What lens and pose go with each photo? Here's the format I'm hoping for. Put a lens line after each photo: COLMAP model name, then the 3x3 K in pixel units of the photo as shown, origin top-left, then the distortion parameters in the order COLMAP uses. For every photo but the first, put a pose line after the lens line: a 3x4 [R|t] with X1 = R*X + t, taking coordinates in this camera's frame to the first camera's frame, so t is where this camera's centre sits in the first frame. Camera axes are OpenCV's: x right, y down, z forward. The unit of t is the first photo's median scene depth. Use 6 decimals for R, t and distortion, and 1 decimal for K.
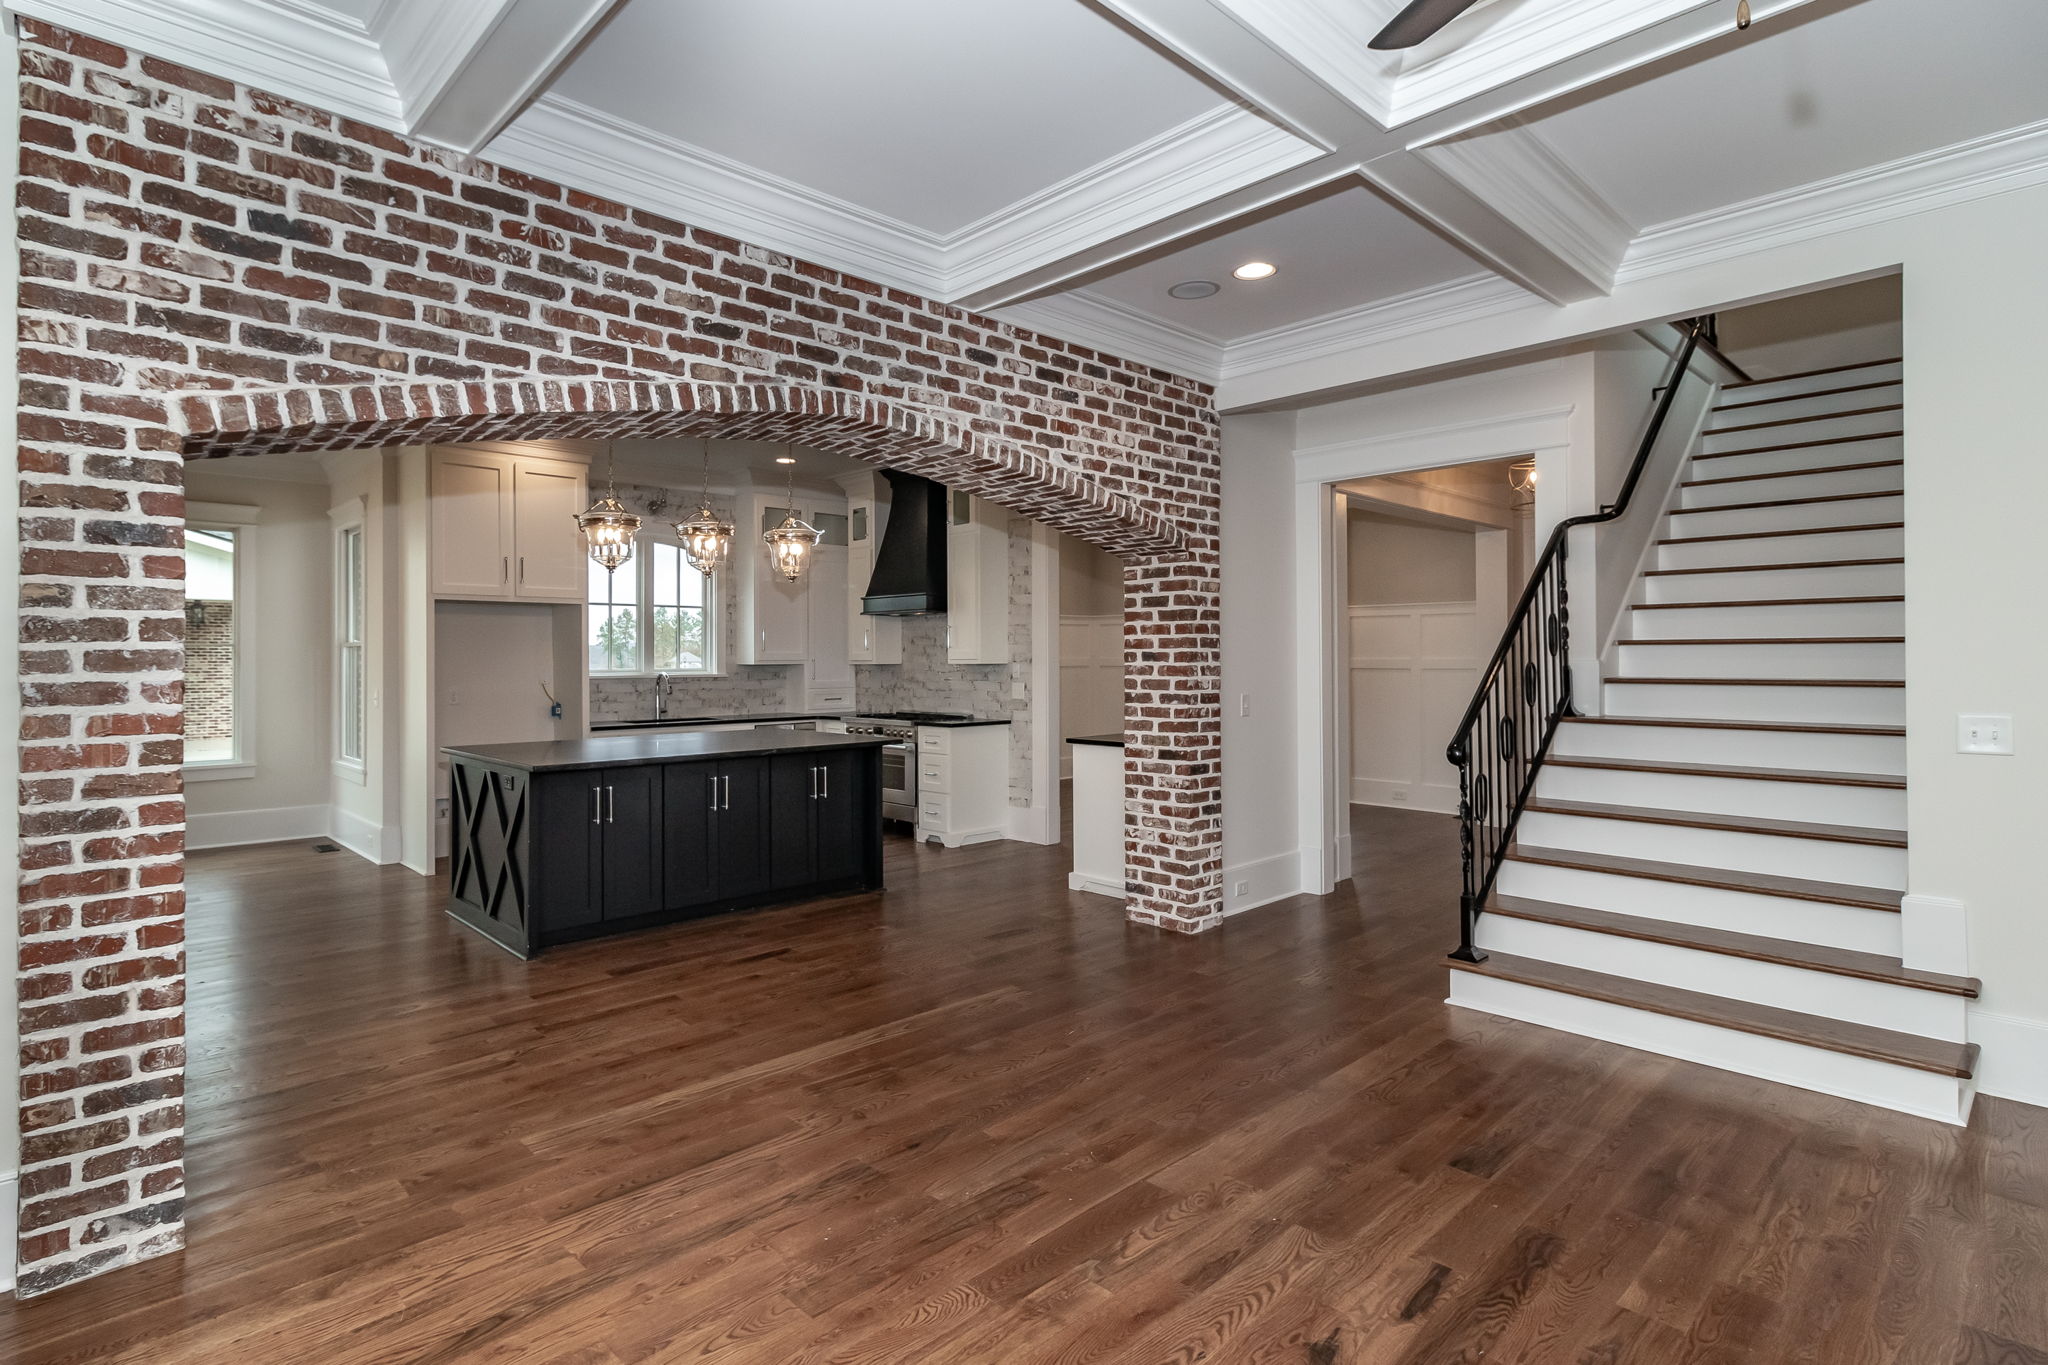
lens RADIAL K [[1027.5, 0, 1042.6], [0, 1027.5, 651.6], [0, 0, 1]] dist [0.002043, 0.000623]
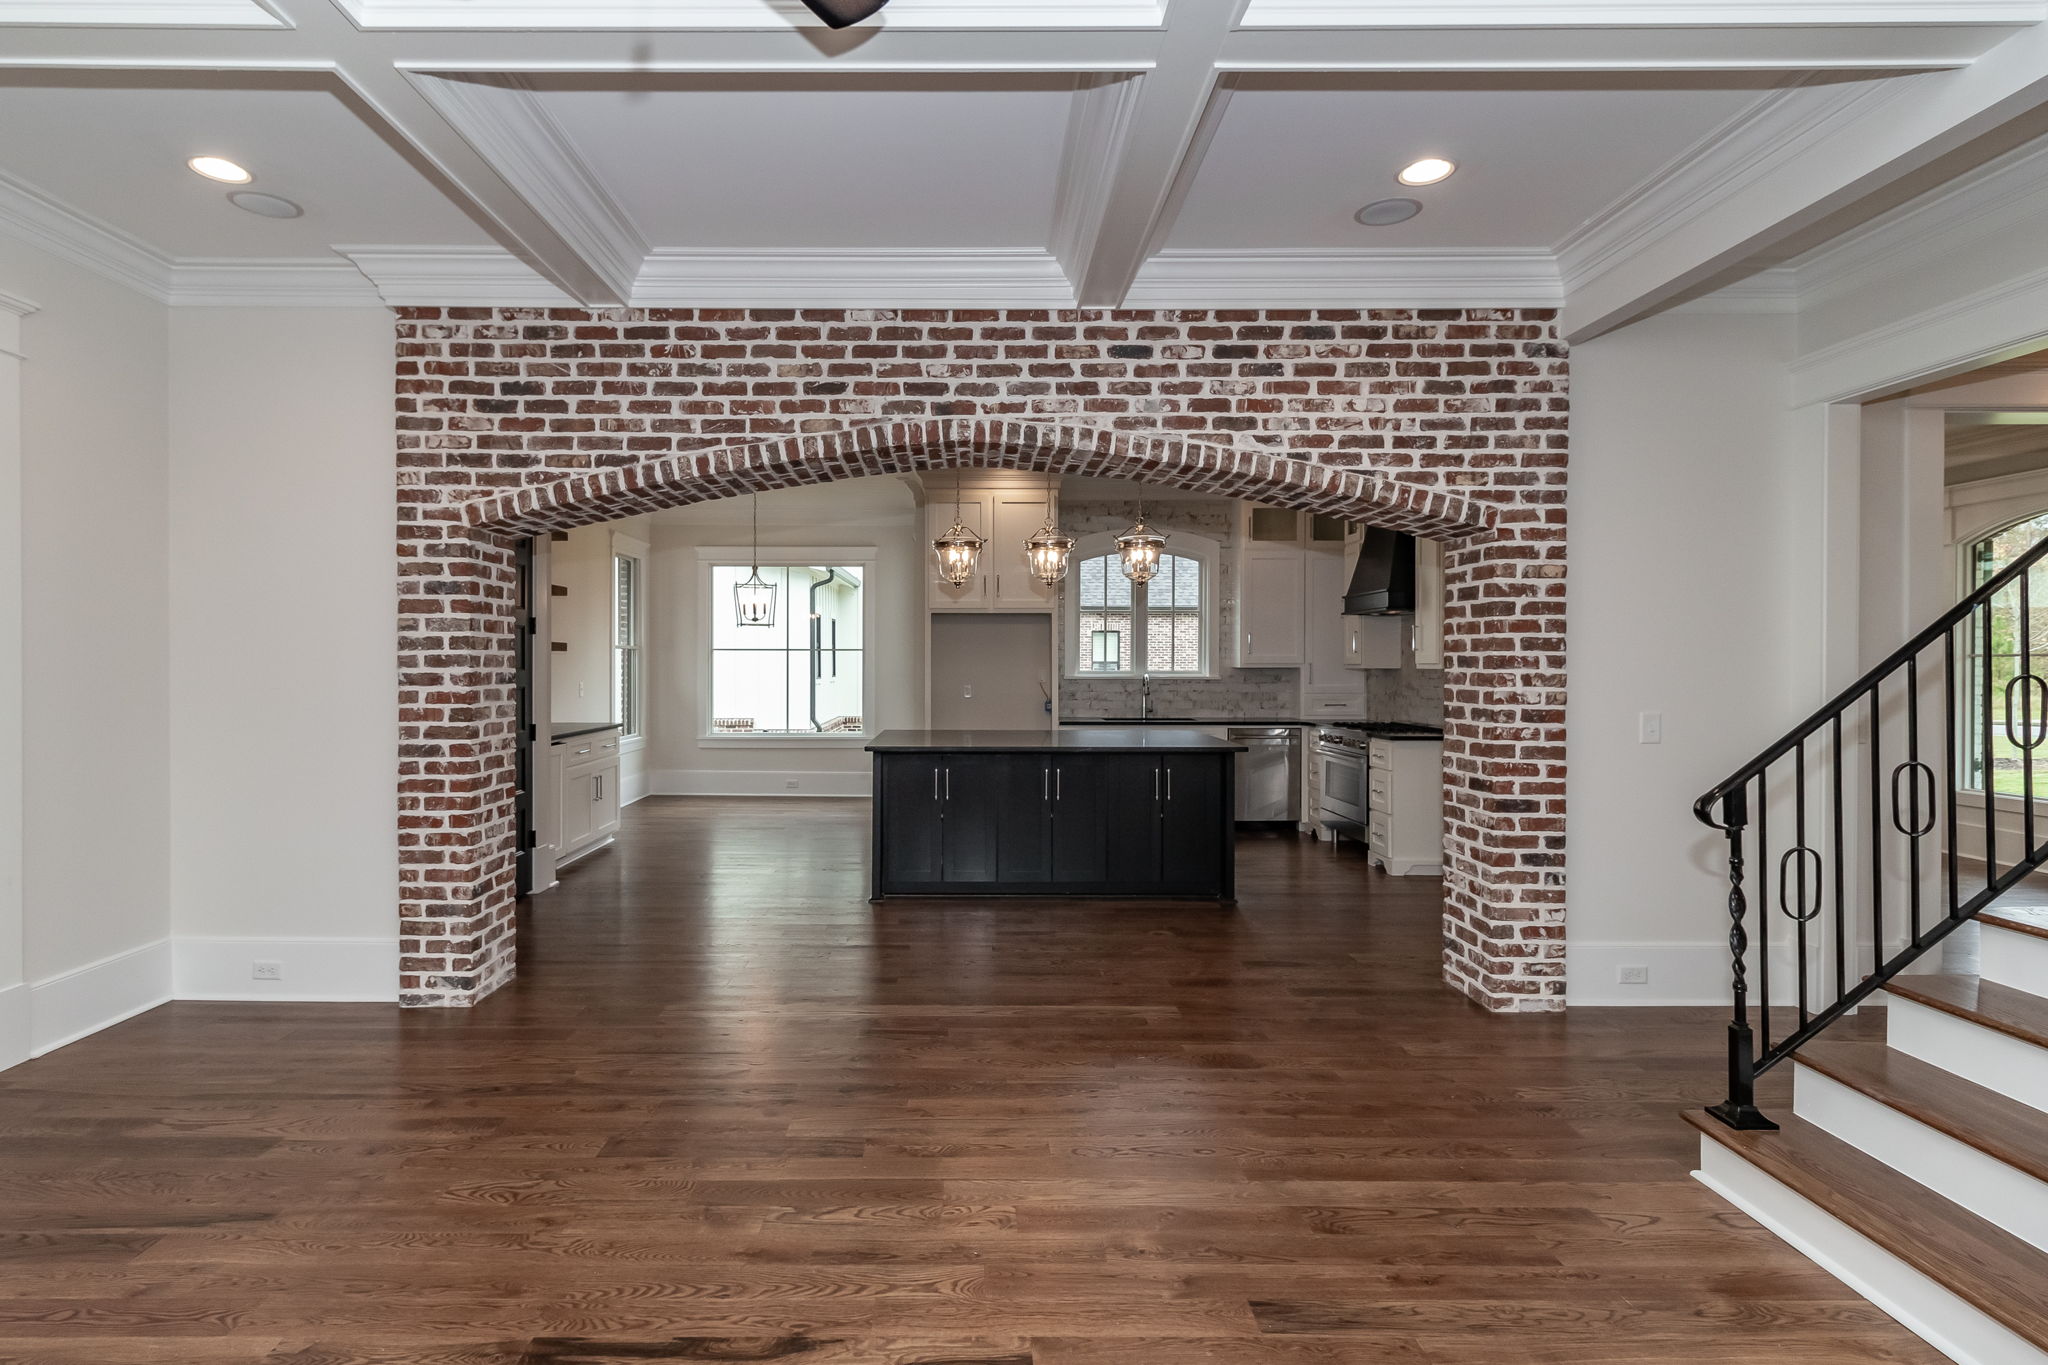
lens RADIAL K [[1048.6, 0, 967.3], [0, 1048.6, 670.4], [0, 0, 1]] dist [0.001269, 0.000783]
pose [[0.724391, 0.010745, -0.689306, 0.718597], [0.000016, 0.999878, 0.015603, -0.002026], [0.689390, -0.011314, 0.724302, 0.241983]]
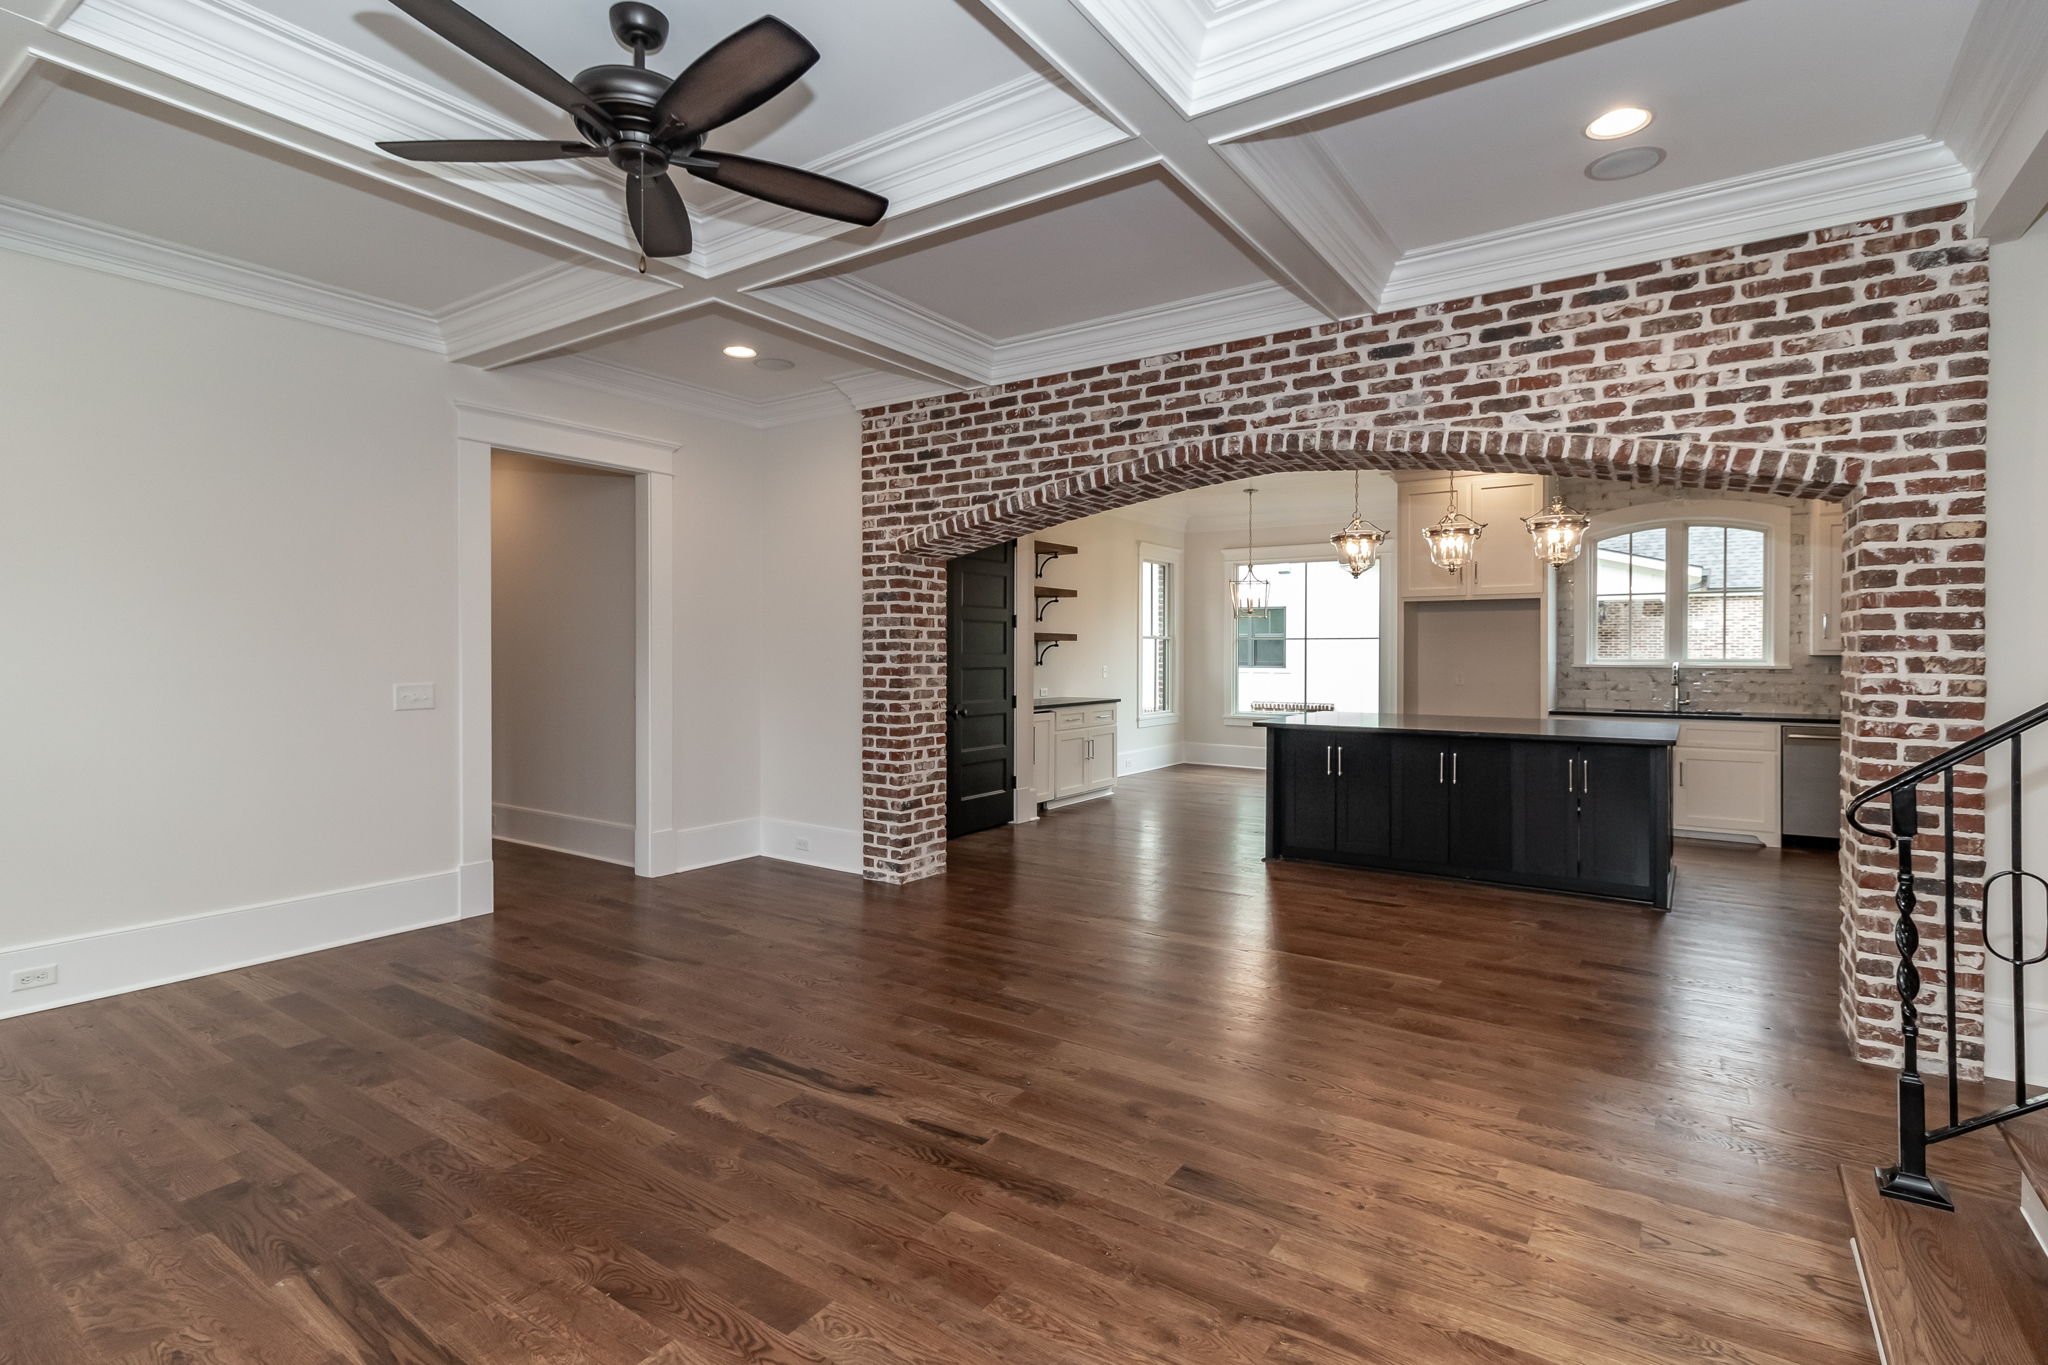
lens RADIAL K [[975.2, 0, 1018.2], [0, 975.2, 658.6], [0, 0, 1]] dist [0.001443, 0.000562]
pose [[0.211675, 0.010731, -0.977281, 1.139875], [0.004596, 0.999918, 0.011976, 0.008591], [0.977329, -0.007026, 0.211608, 0.597462]]
